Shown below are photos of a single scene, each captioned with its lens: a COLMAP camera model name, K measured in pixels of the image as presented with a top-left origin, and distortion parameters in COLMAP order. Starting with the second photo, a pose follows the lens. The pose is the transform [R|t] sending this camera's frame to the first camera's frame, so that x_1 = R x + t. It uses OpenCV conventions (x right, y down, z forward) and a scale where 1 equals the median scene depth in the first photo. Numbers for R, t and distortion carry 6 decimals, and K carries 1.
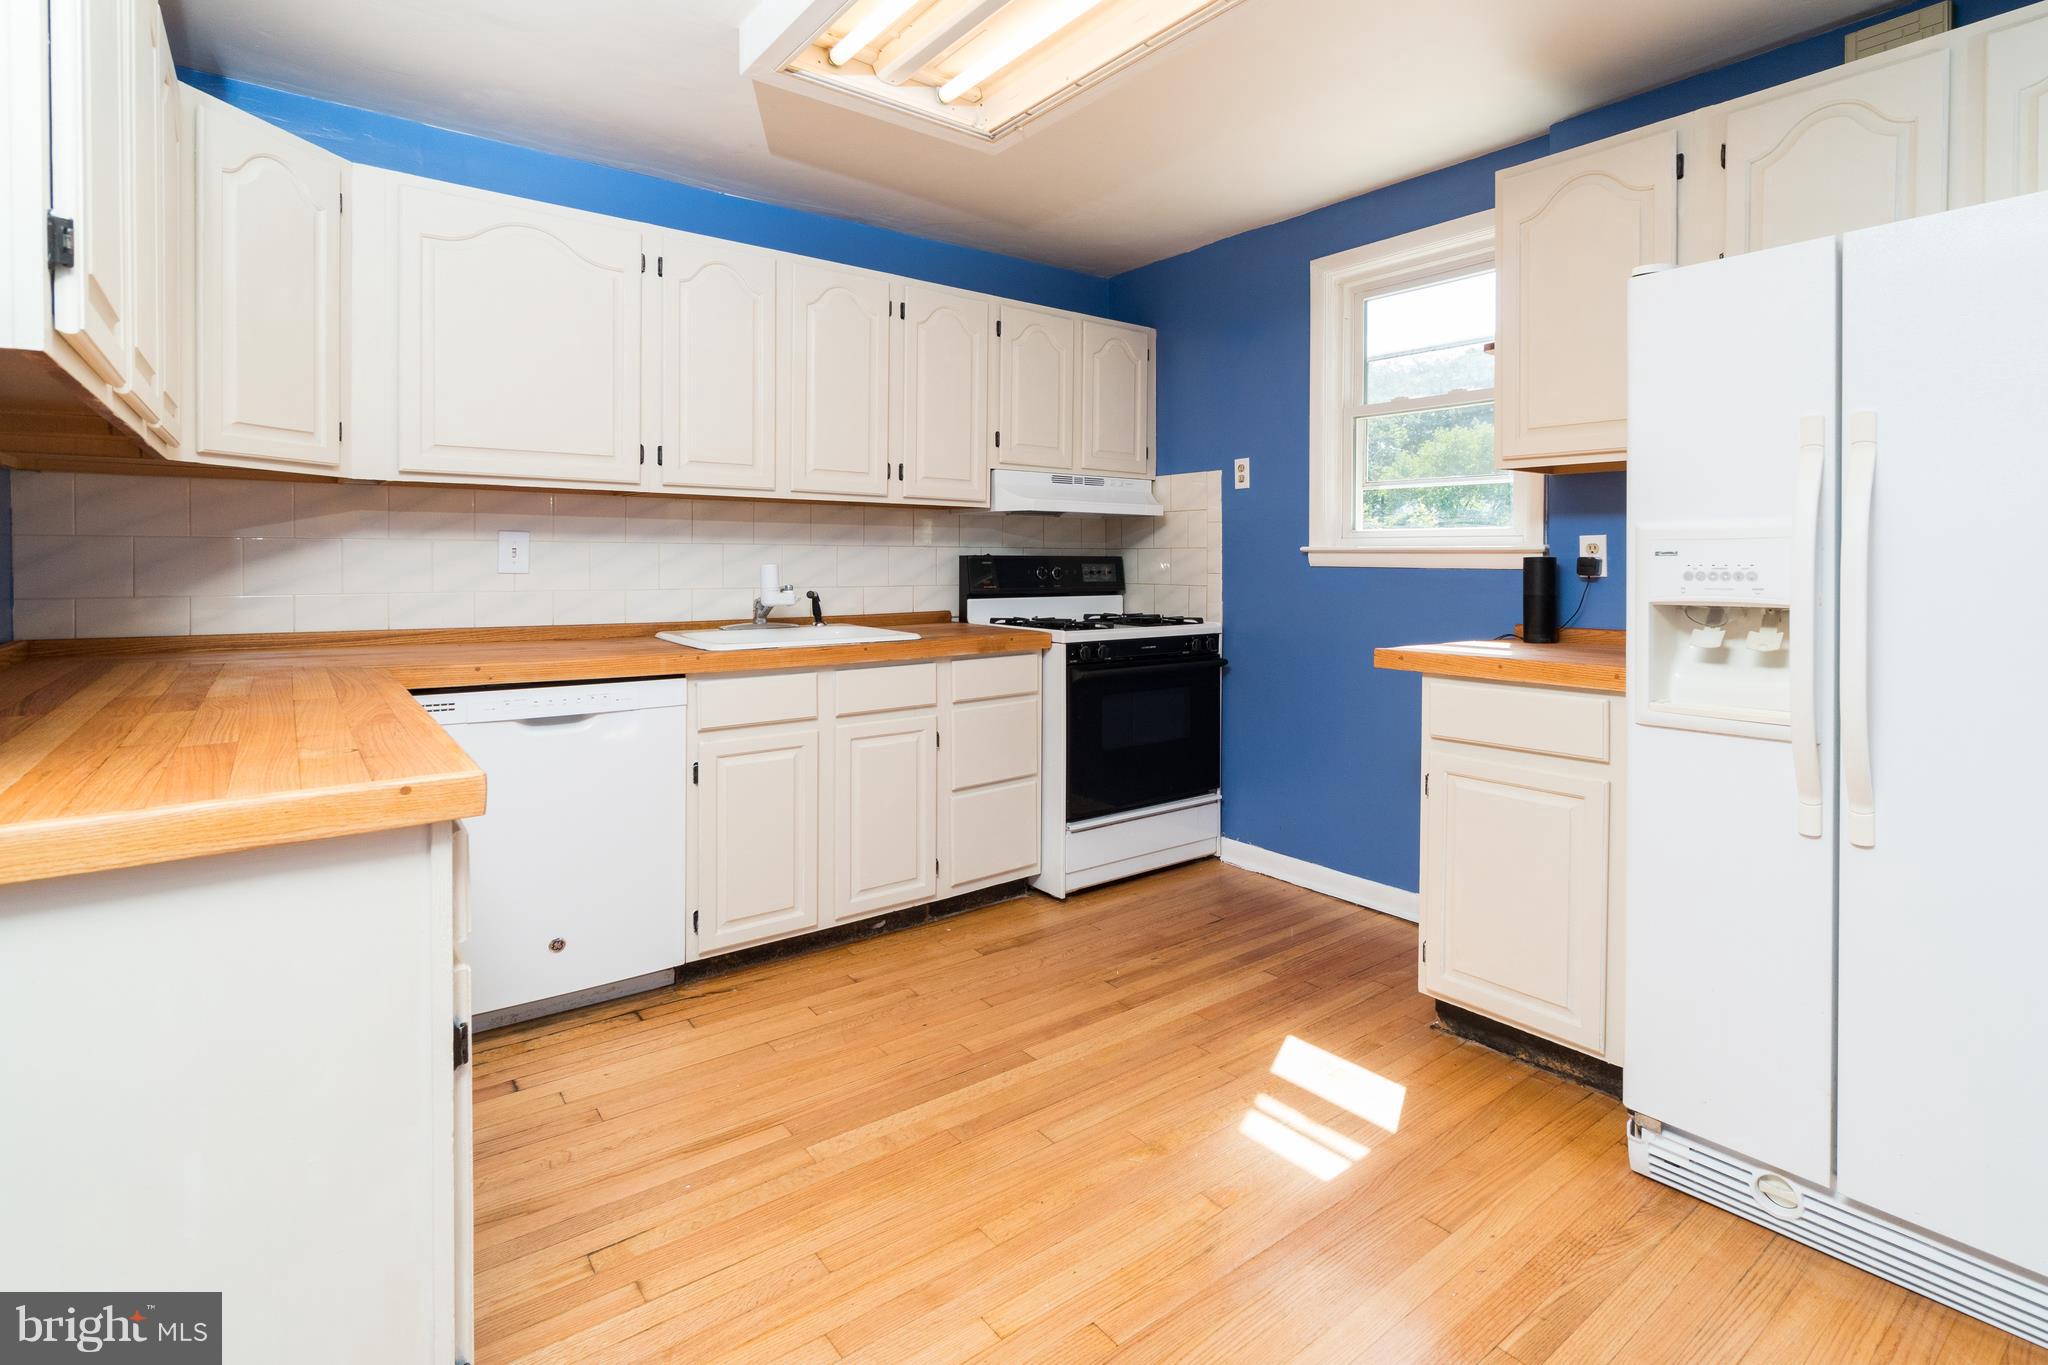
lens RADIAL K [[974.8, 0, 1011.7], [0, 974.8, 562.2], [0, 0, 1]] dist [-0.008172, 0.000690]
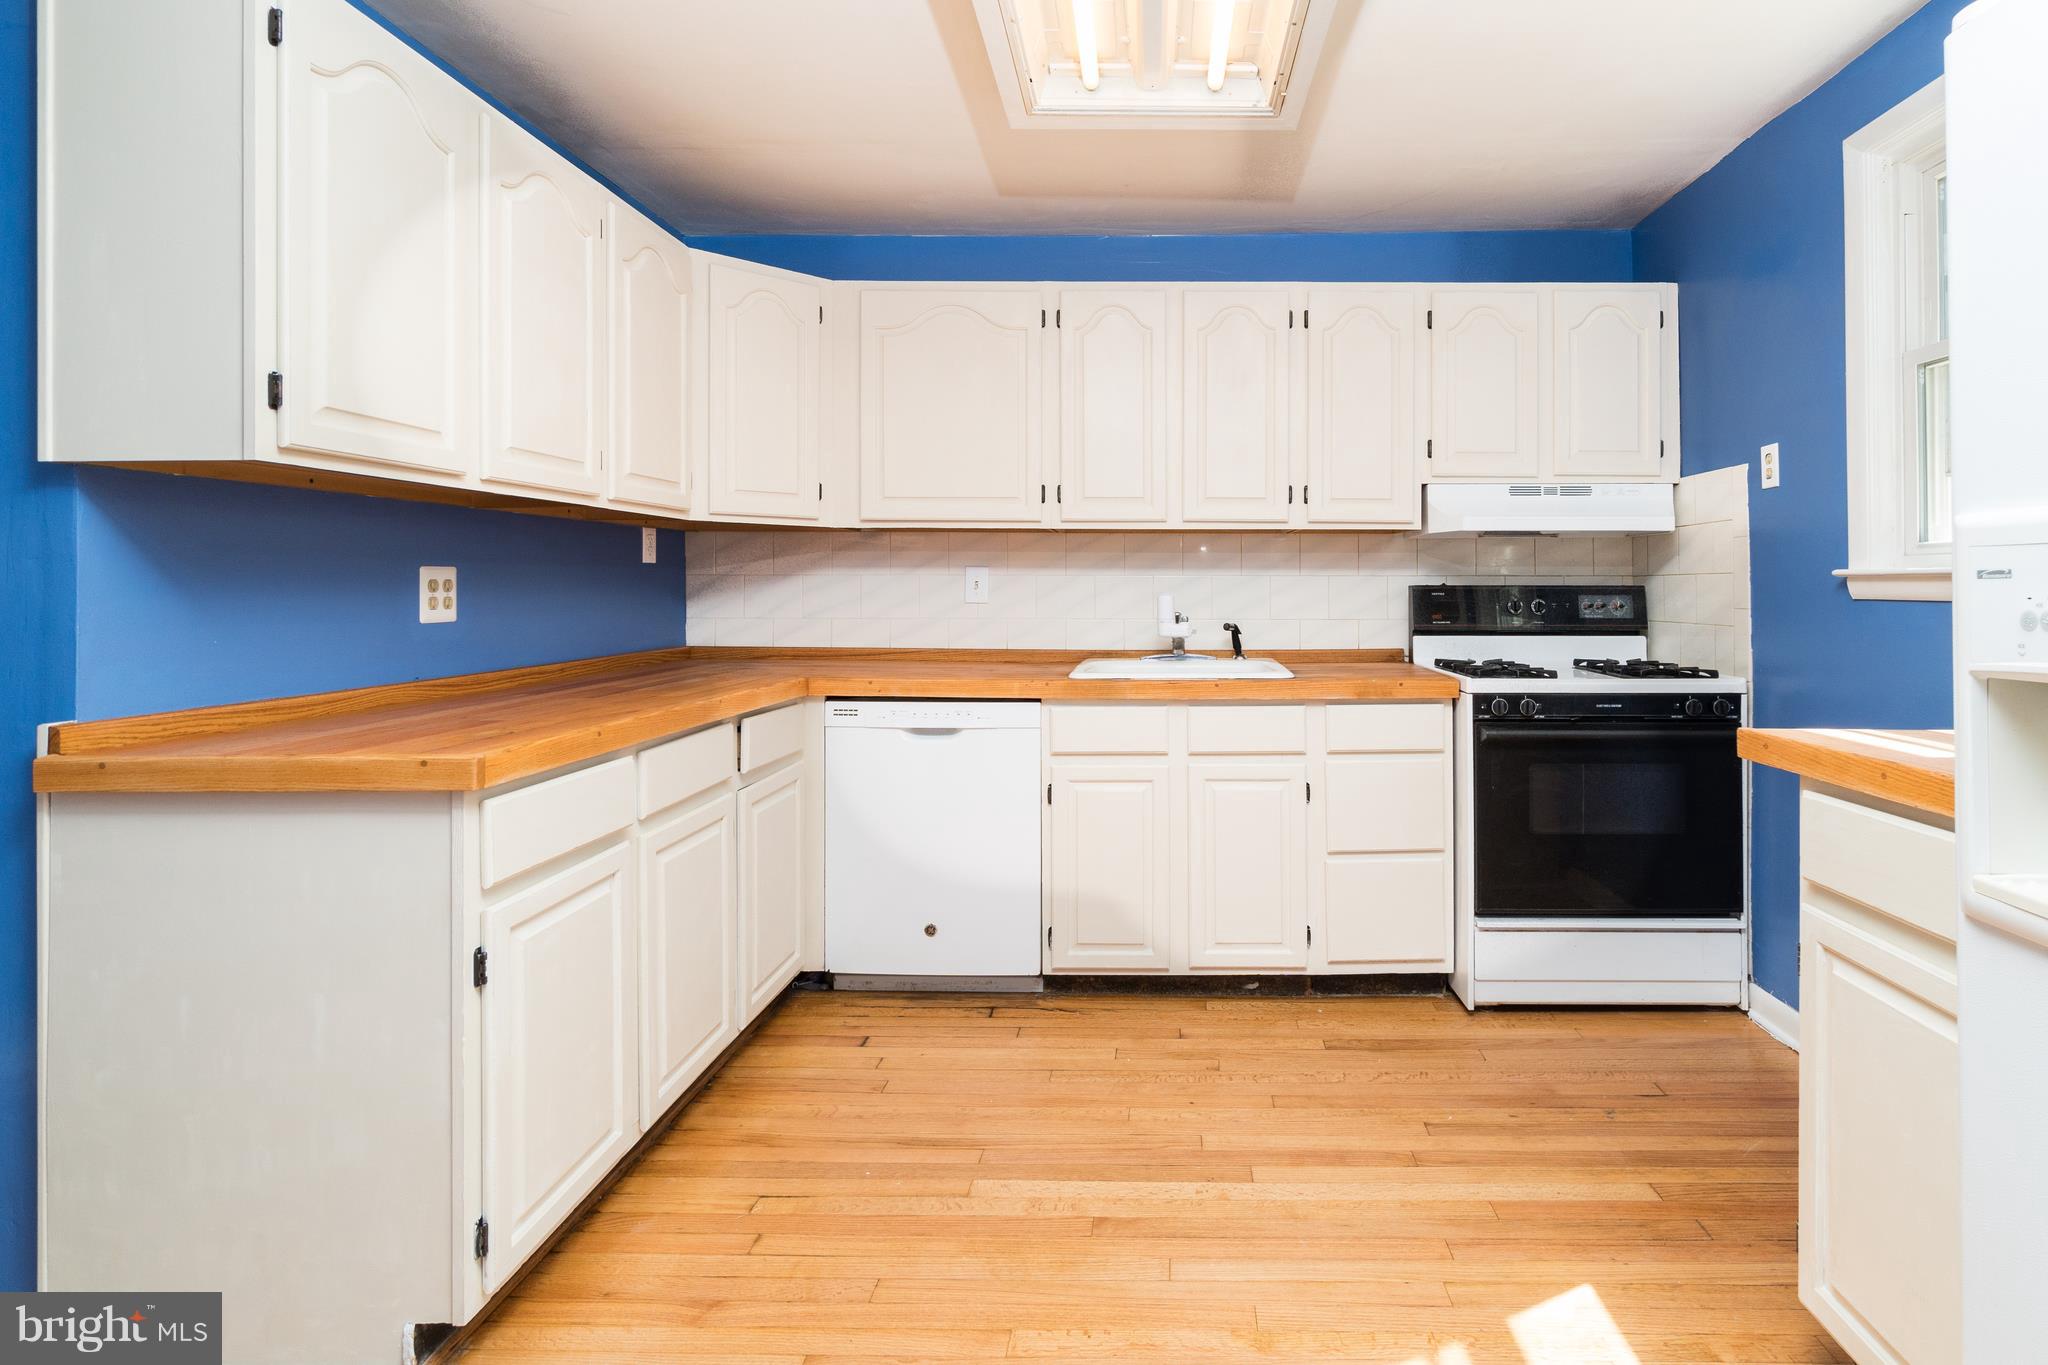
lens RADIAL K [[974.8, 0, 1107.2], [0, 974.8, 572.4], [0, 0, 1]] dist [-0.008172, 0.000690]
pose [[0.789517, -0.013250, -0.613586, 0.348915], [0.000041, 0.999768, -0.021537, 0.000264], [0.613729, 0.016979, 0.789334, 0.192608]]
